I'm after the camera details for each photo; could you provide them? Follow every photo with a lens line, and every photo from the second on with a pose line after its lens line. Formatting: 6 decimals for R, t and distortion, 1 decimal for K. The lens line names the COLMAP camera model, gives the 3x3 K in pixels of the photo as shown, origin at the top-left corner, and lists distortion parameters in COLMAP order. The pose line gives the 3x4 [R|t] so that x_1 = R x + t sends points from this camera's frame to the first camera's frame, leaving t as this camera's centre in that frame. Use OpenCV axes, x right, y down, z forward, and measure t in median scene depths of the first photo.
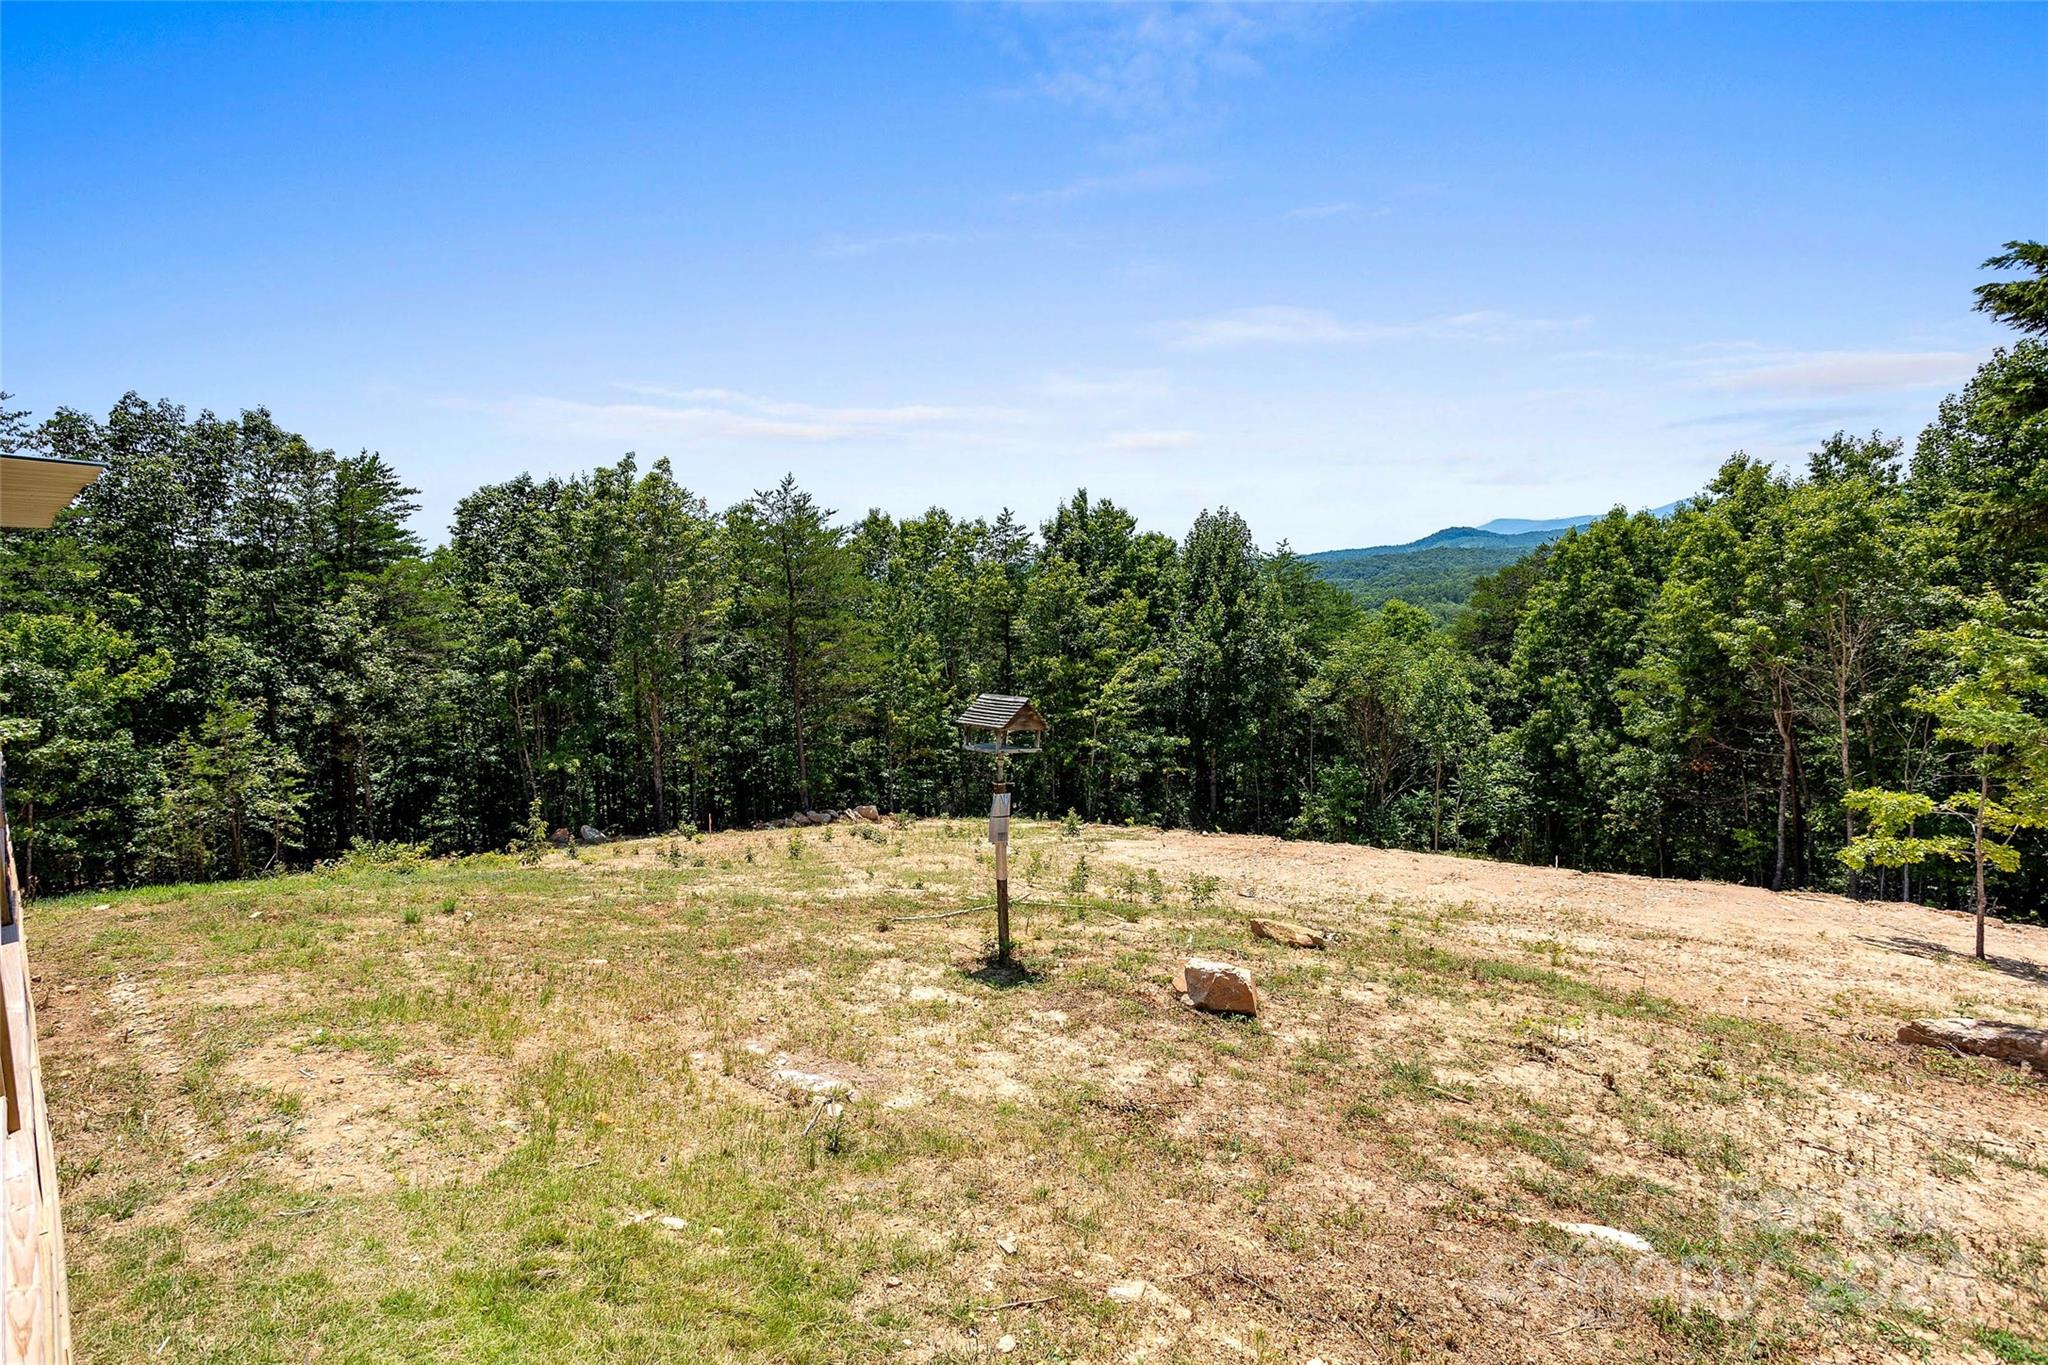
lens RADIAL K [[998.2, 0, 1033.3], [0, 998.2, 686.2], [0, 0, 1]] dist [-0.048661, 0.035307]
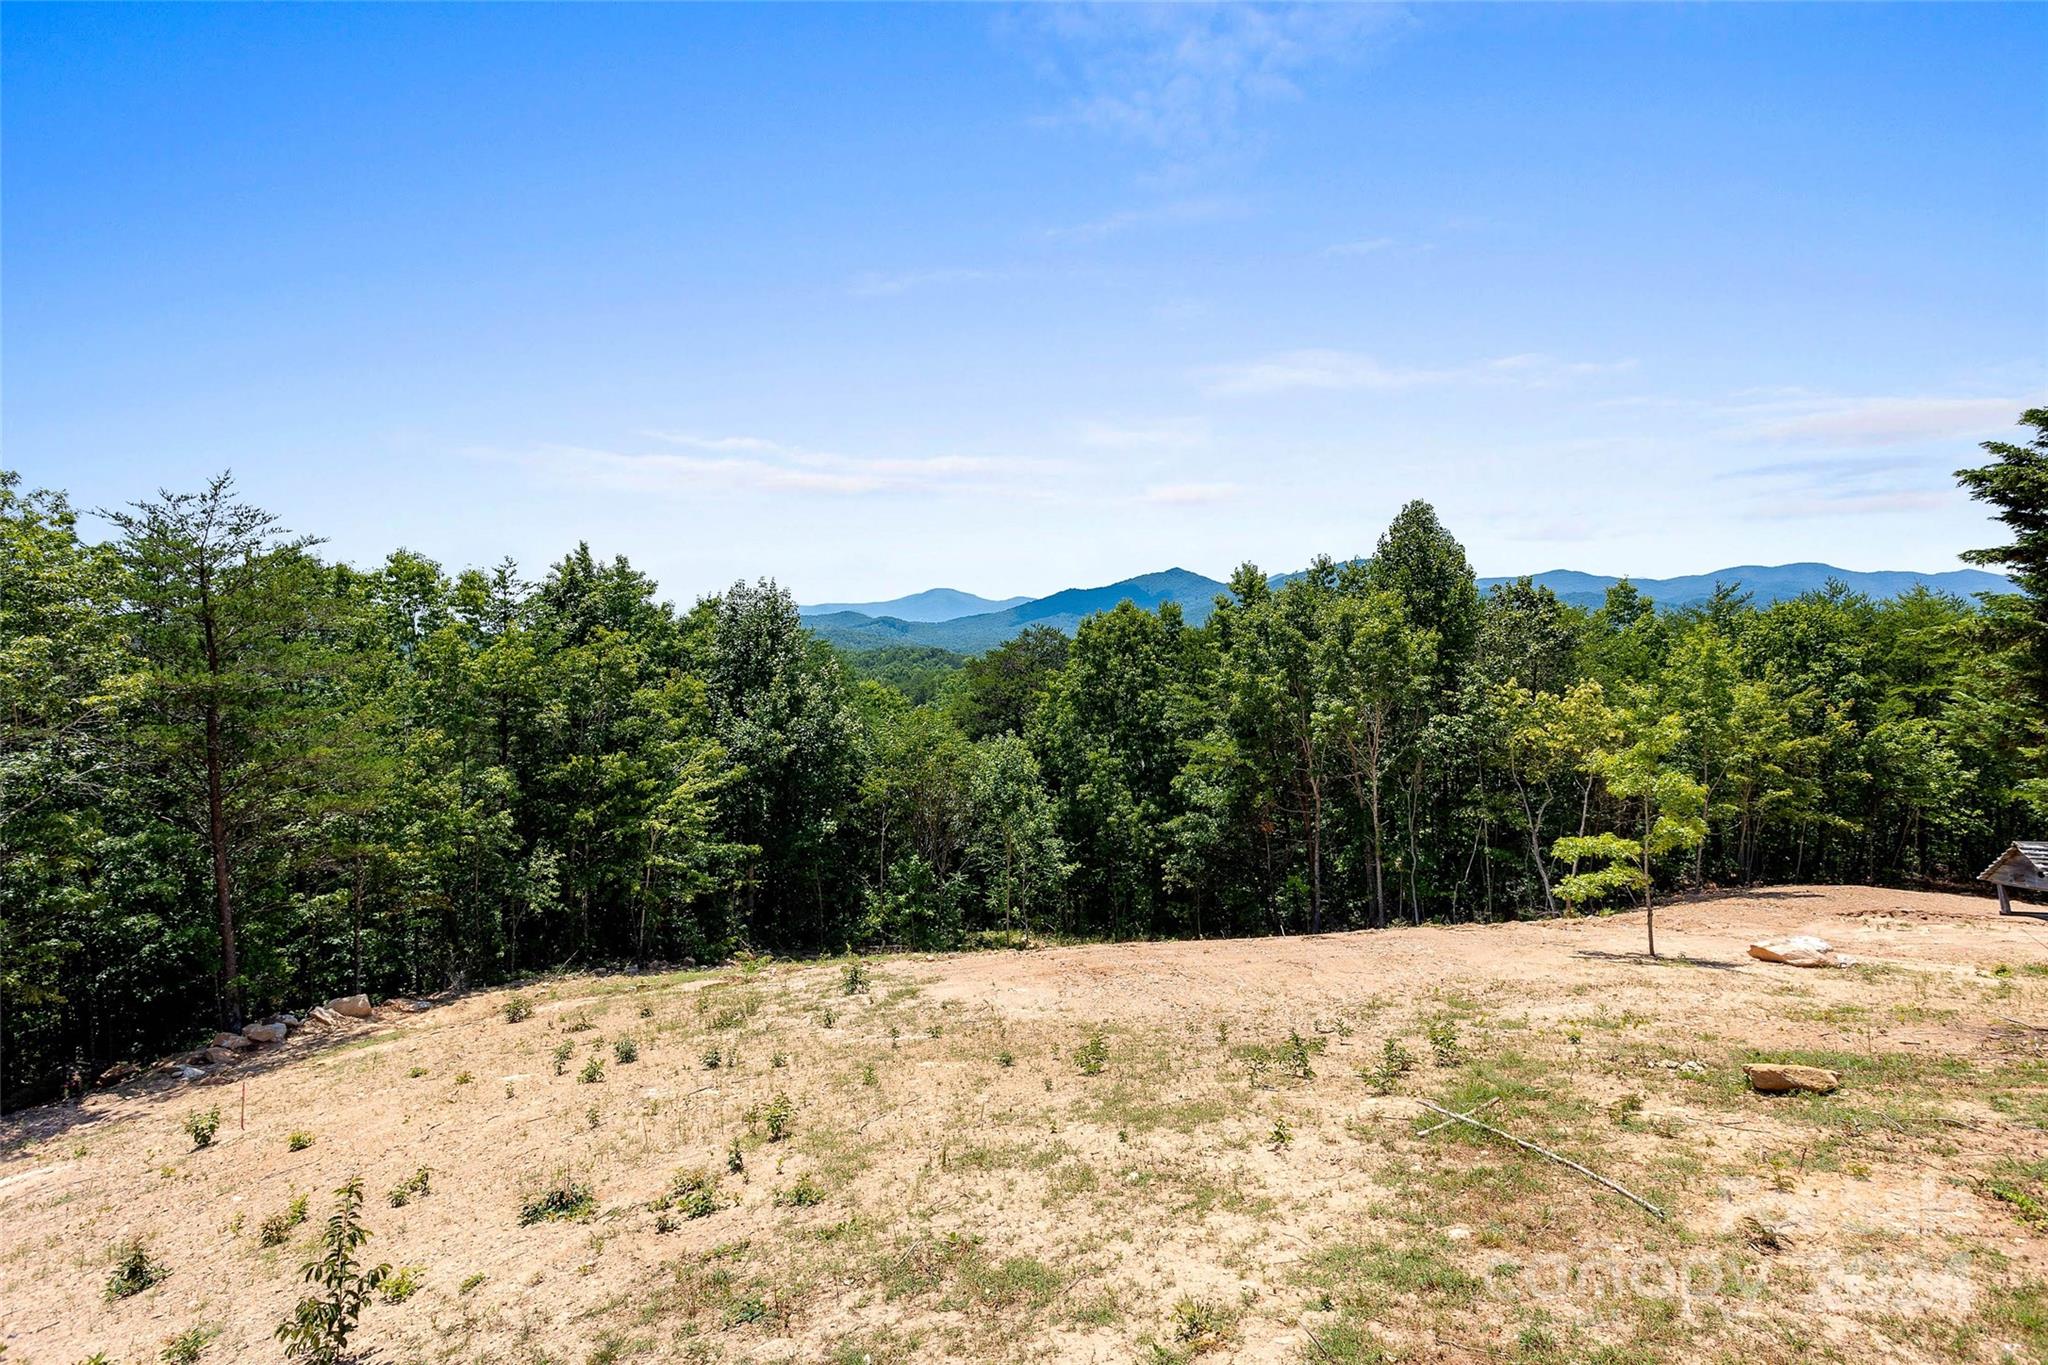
lens RADIAL K [[998.2, 0, 1033.3], [0, 998.2, 686.2], [0, 0, 1]] dist [-0.048661, 0.035307]
pose [[0.764999, 0.003255, 0.644023, -0.179925], [0.046211, 0.997132, -0.059931, -0.016777], [-0.642371, 0.075608, 0.762655, 0.161789]]
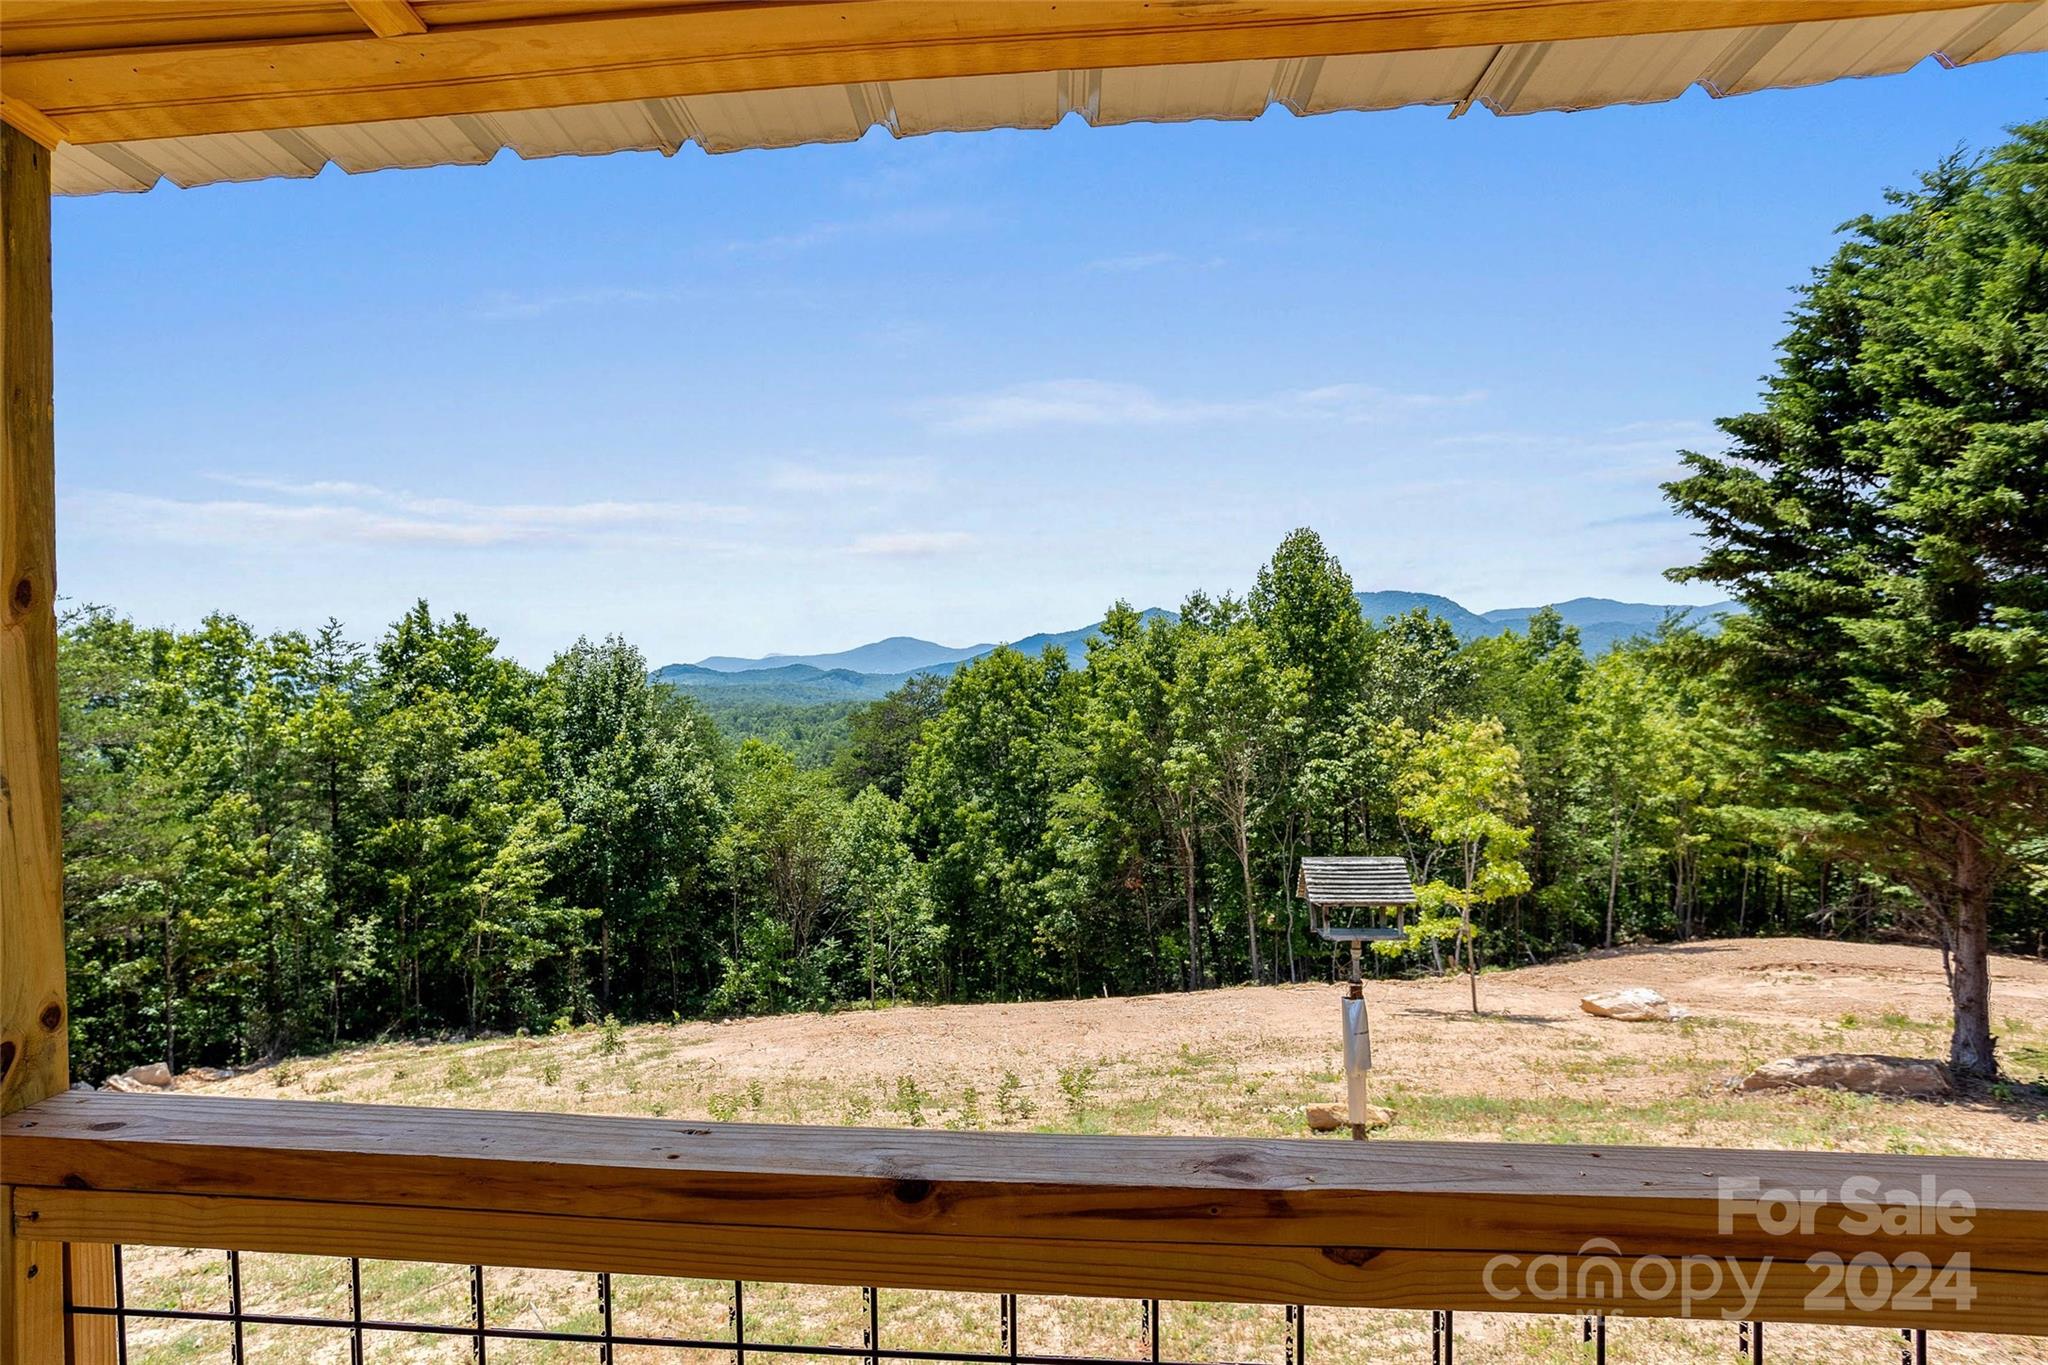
lens RADIAL K [[1087.0, 0, 944.8], [0, 1087.0, 731.6], [0, 0, 1]] dist [-0.049843, 0.037340]
pose [[0.798475, -0.008787, 0.601964, -0.127070], [0.065110, 0.995289, -0.071837, -0.008169], [-0.598496, 0.096554, 0.795286, 0.094137]]
